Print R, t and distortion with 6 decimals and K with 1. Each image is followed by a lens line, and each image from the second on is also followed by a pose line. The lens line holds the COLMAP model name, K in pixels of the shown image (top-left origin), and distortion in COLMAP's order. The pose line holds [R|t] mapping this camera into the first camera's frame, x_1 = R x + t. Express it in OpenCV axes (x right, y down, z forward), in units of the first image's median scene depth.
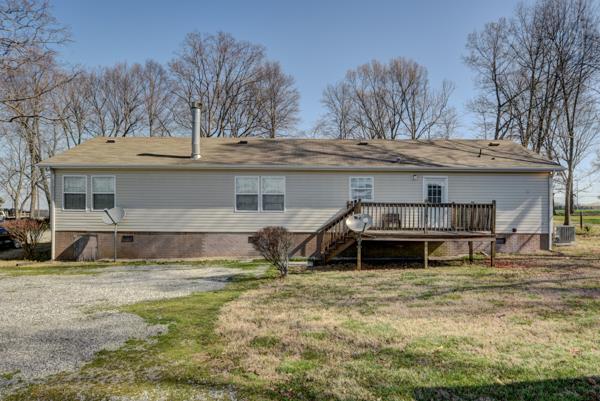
lens RADIAL K [[441.5, 0, 299.9], [0, 441.5, 210.0], [0, 0, 1]] dist [0.029847, -0.000122]
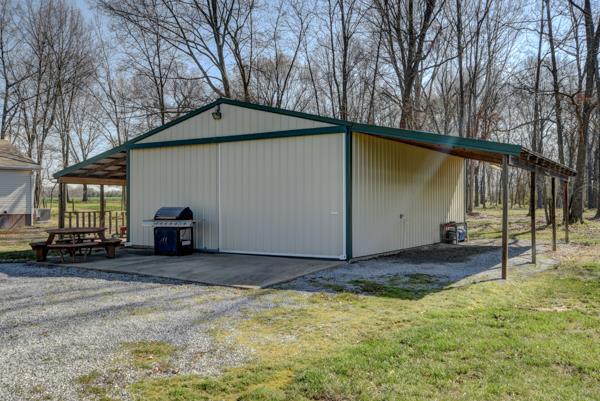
lens RADIAL K [[596.8, 0, 259.2], [0, 596.8, 199.8], [0, 0, 1]] dist [-0.007924, -0.004841]
pose [[0.689802, -0.000508, 0.723998, -0.301555], [-0.000653, 0.999999, 0.001324, 0.004132], [-0.723998, -0.001386, 0.689801, -0.808304]]
